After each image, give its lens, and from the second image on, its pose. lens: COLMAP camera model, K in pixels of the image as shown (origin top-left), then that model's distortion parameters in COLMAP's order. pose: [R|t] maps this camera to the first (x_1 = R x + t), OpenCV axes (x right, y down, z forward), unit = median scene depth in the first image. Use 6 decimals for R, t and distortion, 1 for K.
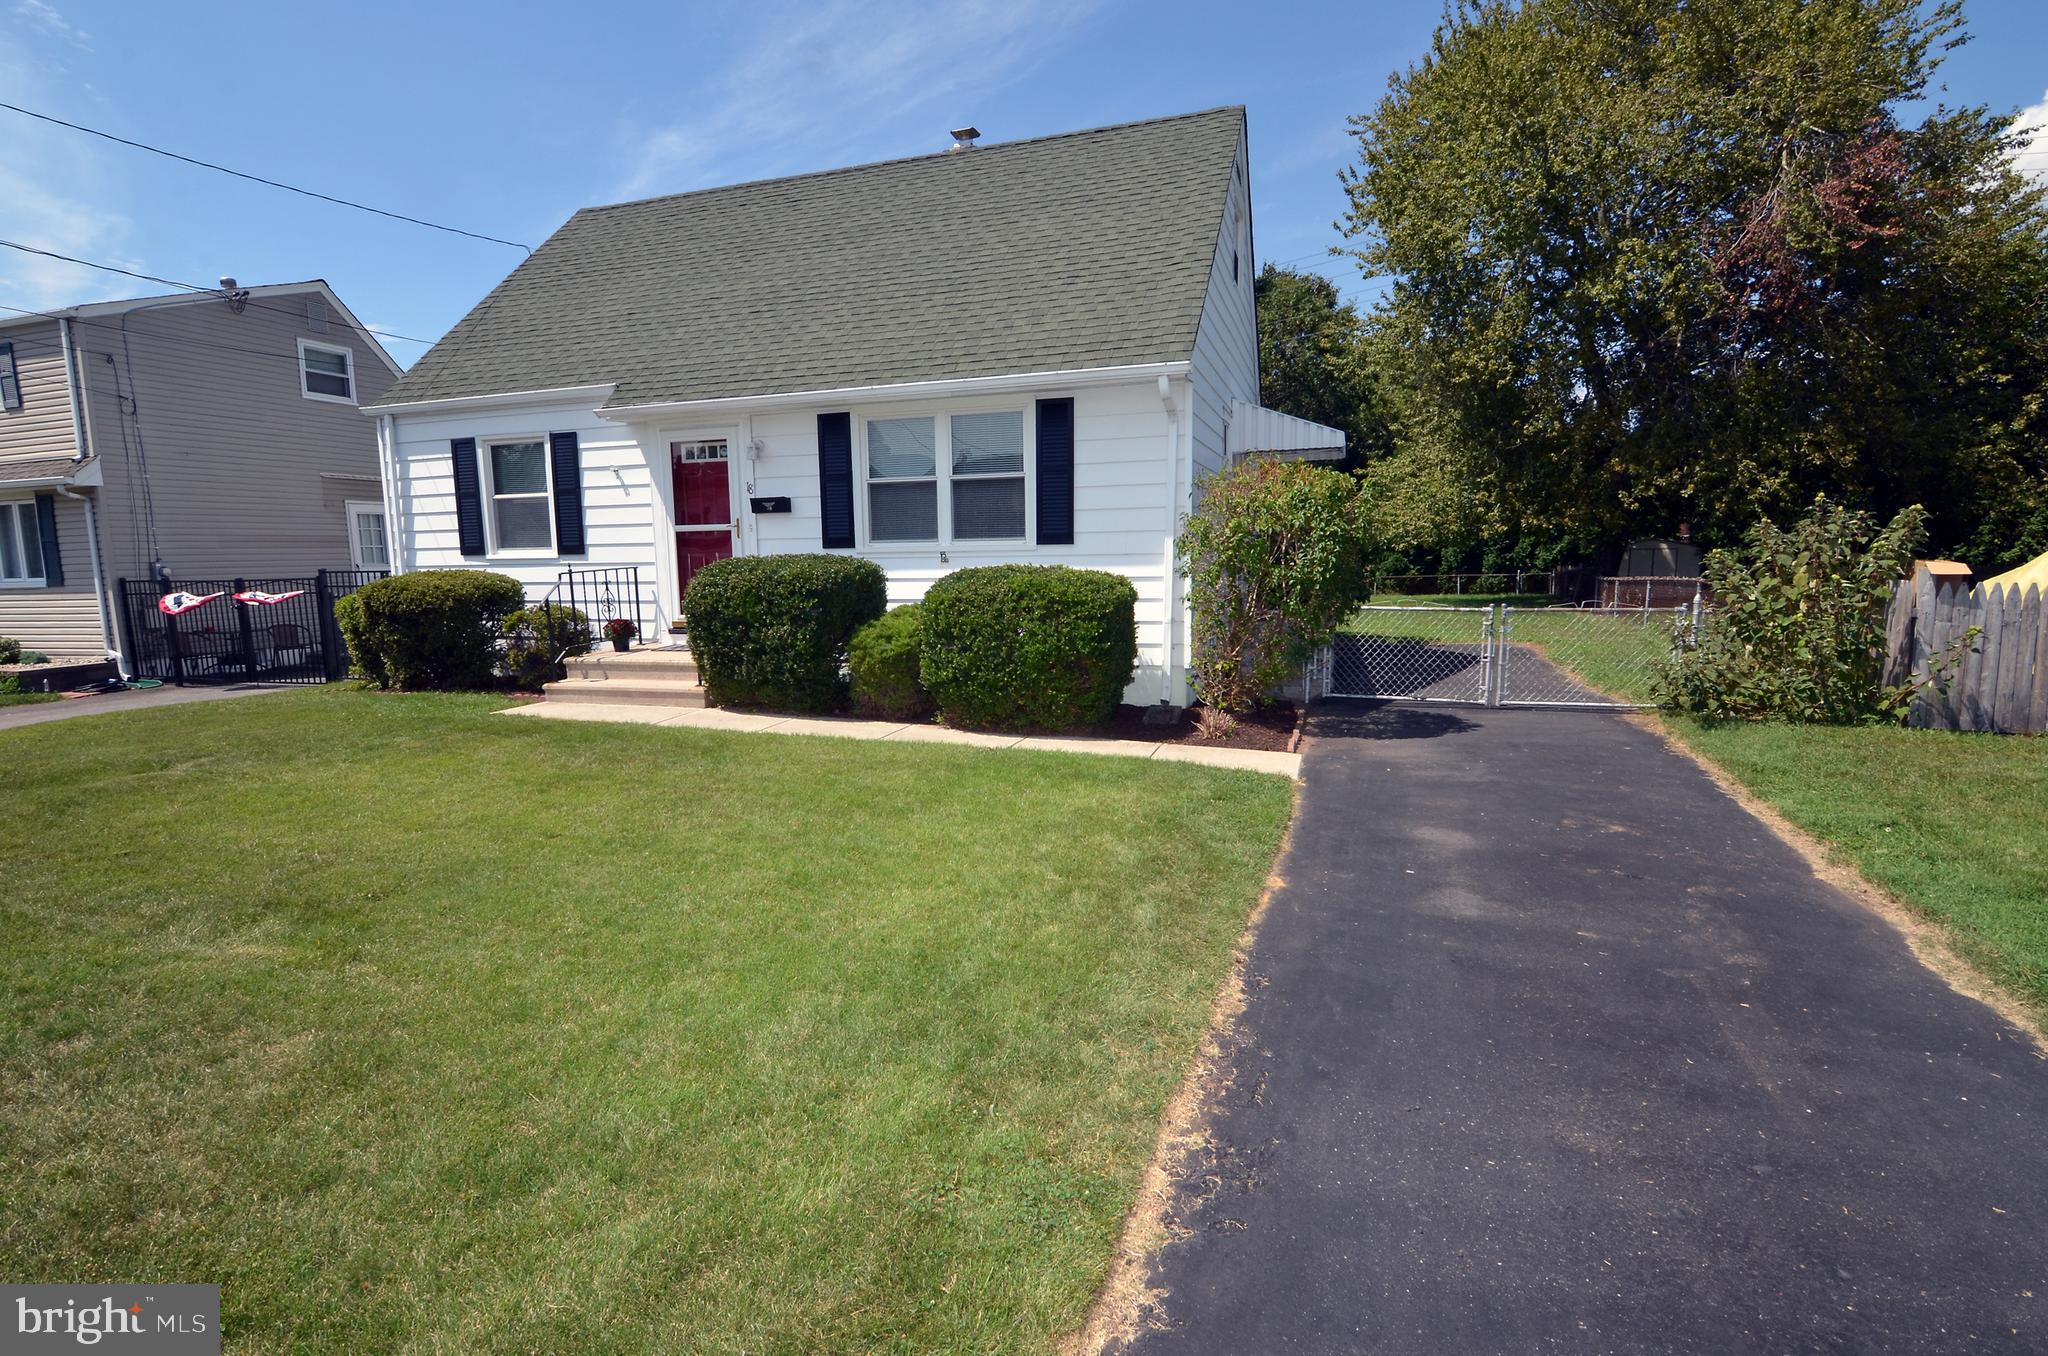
lens RADIAL K [[986.0, 0, 1009.9], [0, 986.0, 690.2], [0, 0, 1]] dist [-0.009821, -0.008969]
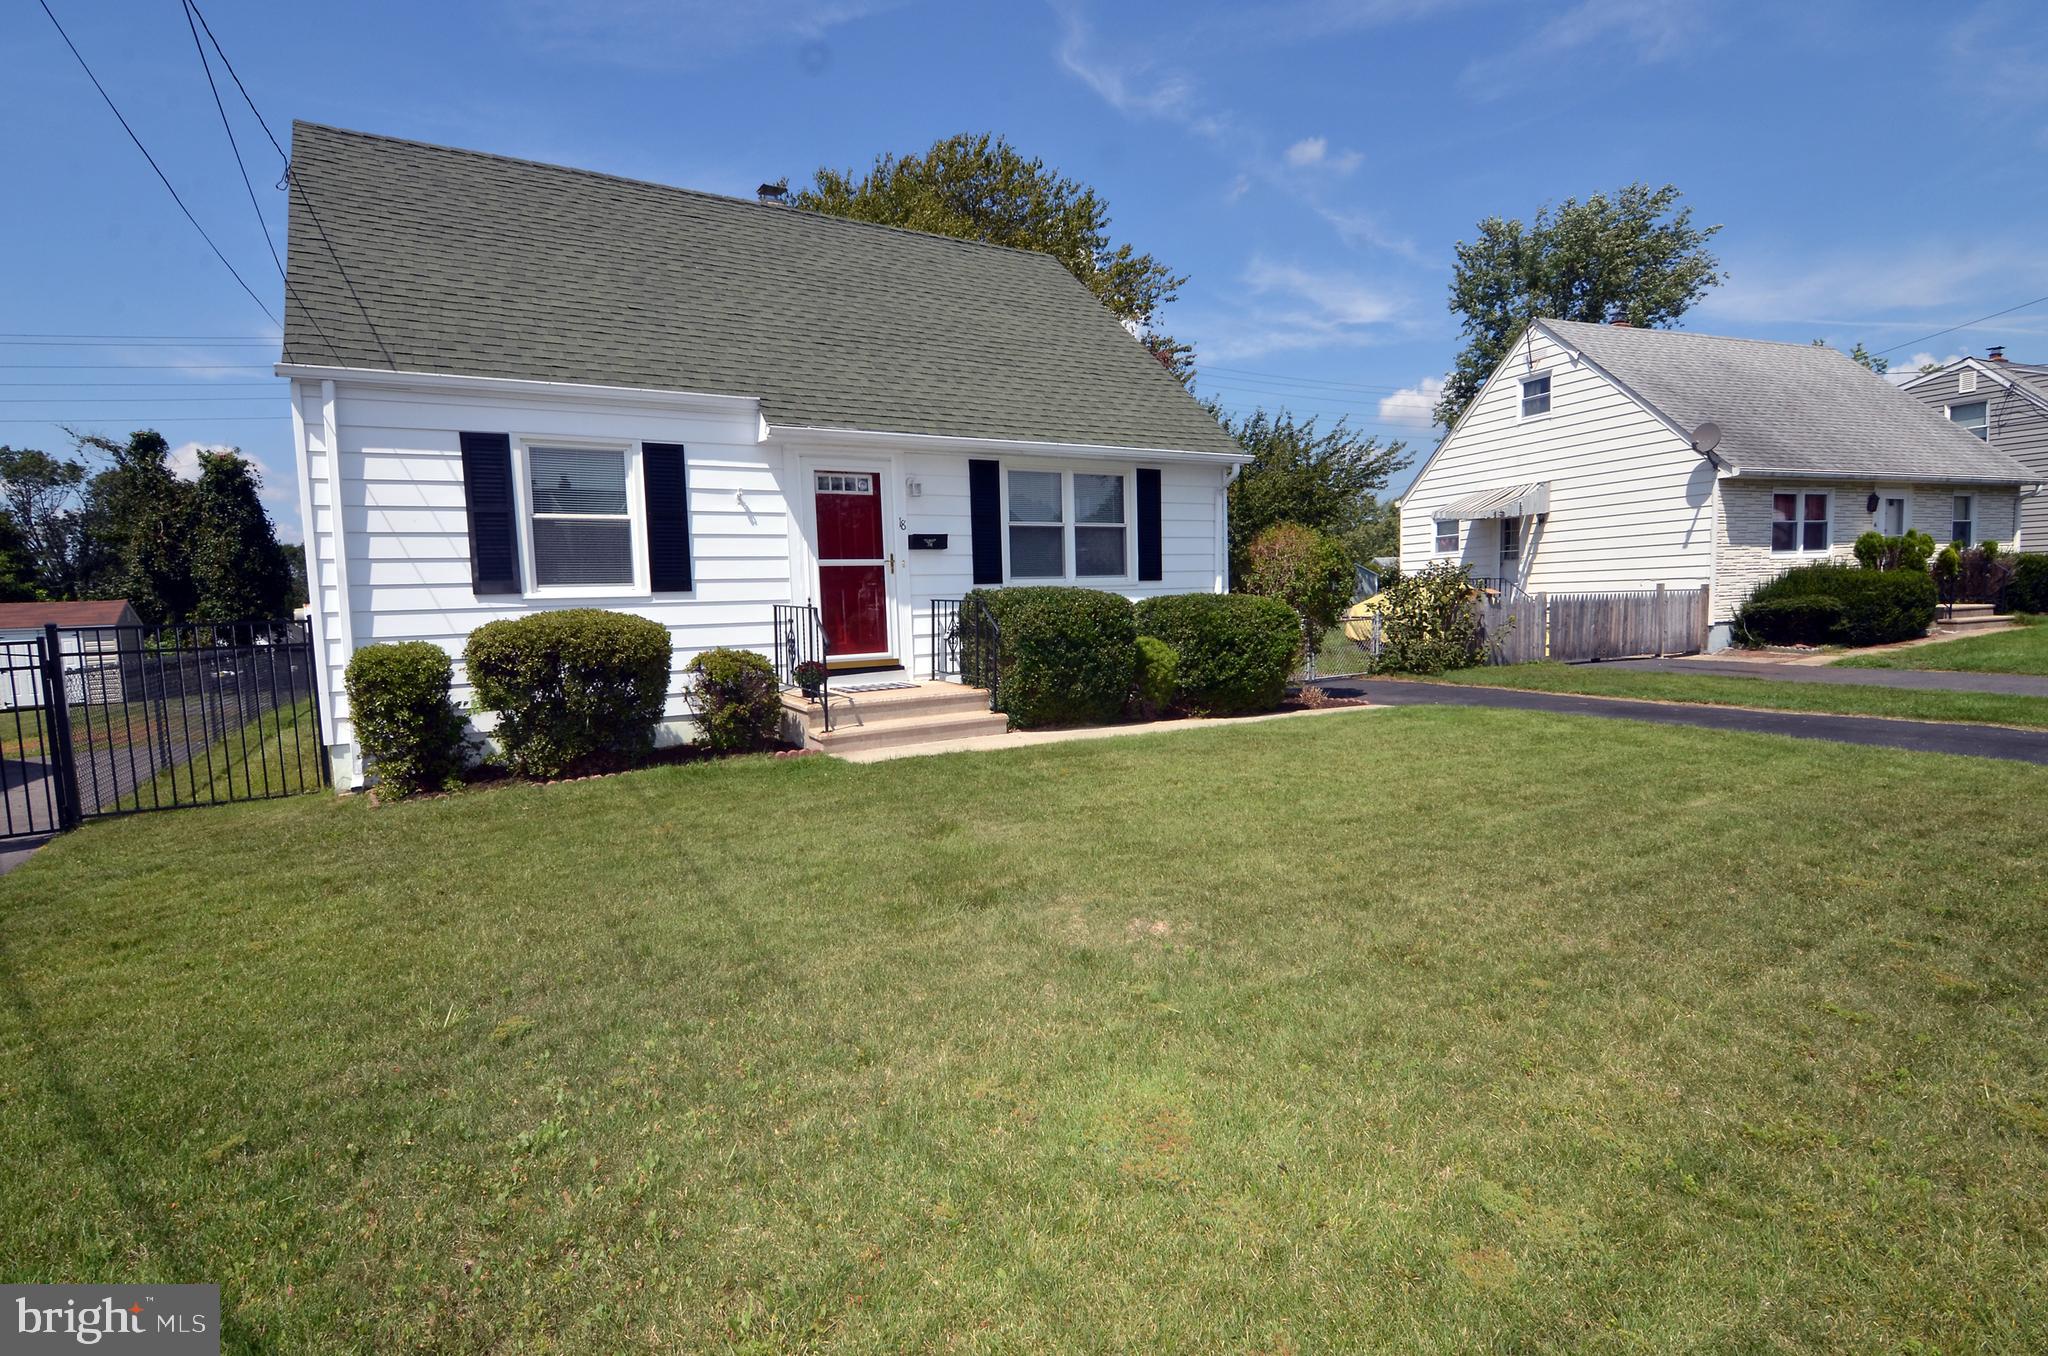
lens RADIAL K [[986.0, 0, 1009.9], [0, 986.0, 690.2], [0, 0, 1]] dist [-0.009821, -0.008969]
pose [[0.639691, -0.073094, 0.765149, -0.954911], [0.129044, 0.991552, -0.013163, -0.010900], [-0.757722, 0.107158, 0.643719, 0.288360]]
